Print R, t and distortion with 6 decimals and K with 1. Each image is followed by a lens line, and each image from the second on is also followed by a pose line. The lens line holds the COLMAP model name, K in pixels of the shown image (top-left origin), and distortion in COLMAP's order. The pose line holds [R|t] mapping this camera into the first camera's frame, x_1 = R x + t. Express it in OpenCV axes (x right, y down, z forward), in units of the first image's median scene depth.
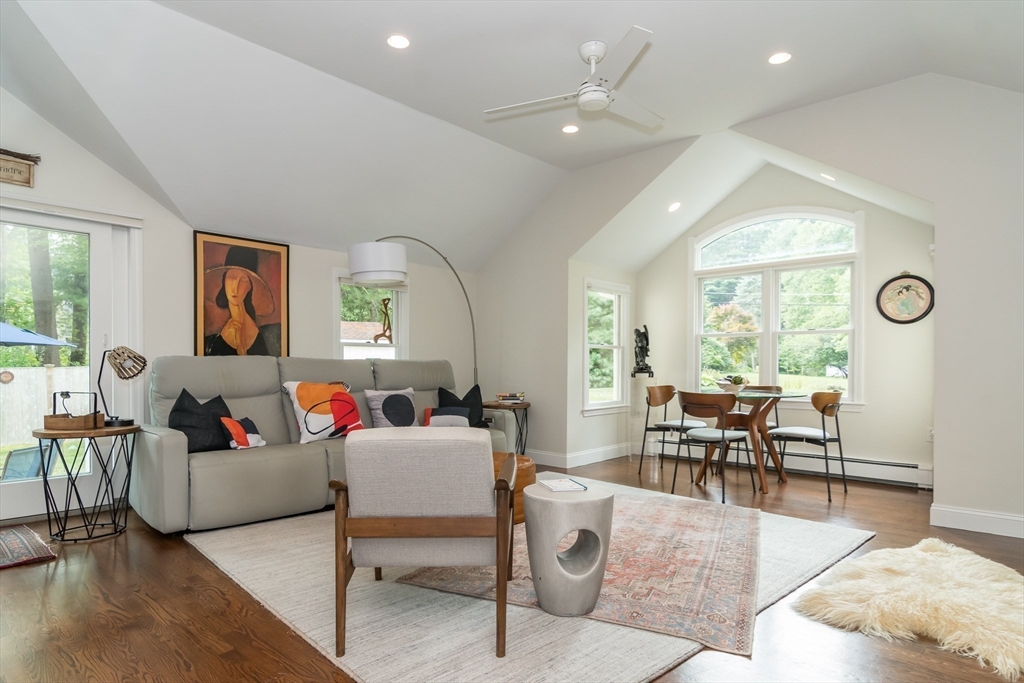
lens RADIAL K [[568.5, 0, 517.7], [0, 568.5, 363.3], [0, 0, 1]] dist [-0.007261, -0.000785]
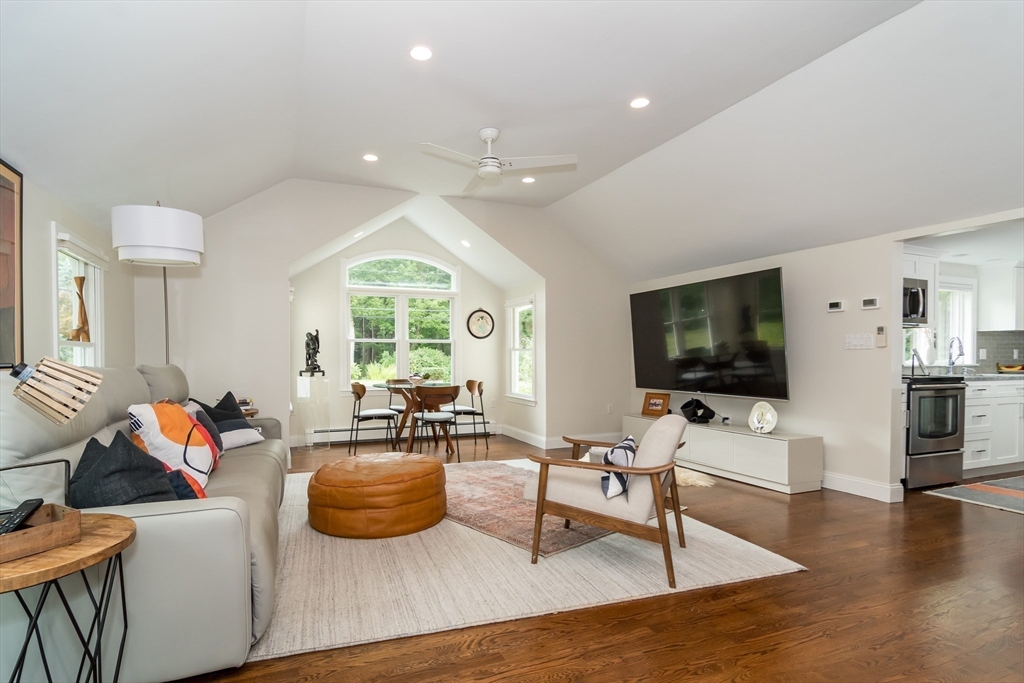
lens RADIAL K [[494.1, 0, 482.4], [0, 494.1, 359.9], [0, 0, 1]] dist [0.015848, -0.000495]
pose [[0.450301, -0.009052, 0.892831, -0.689621], [-0.001976, 0.999936, 0.011134, -0.025964], [-0.892875, -0.006778, 0.450254, 0.370889]]
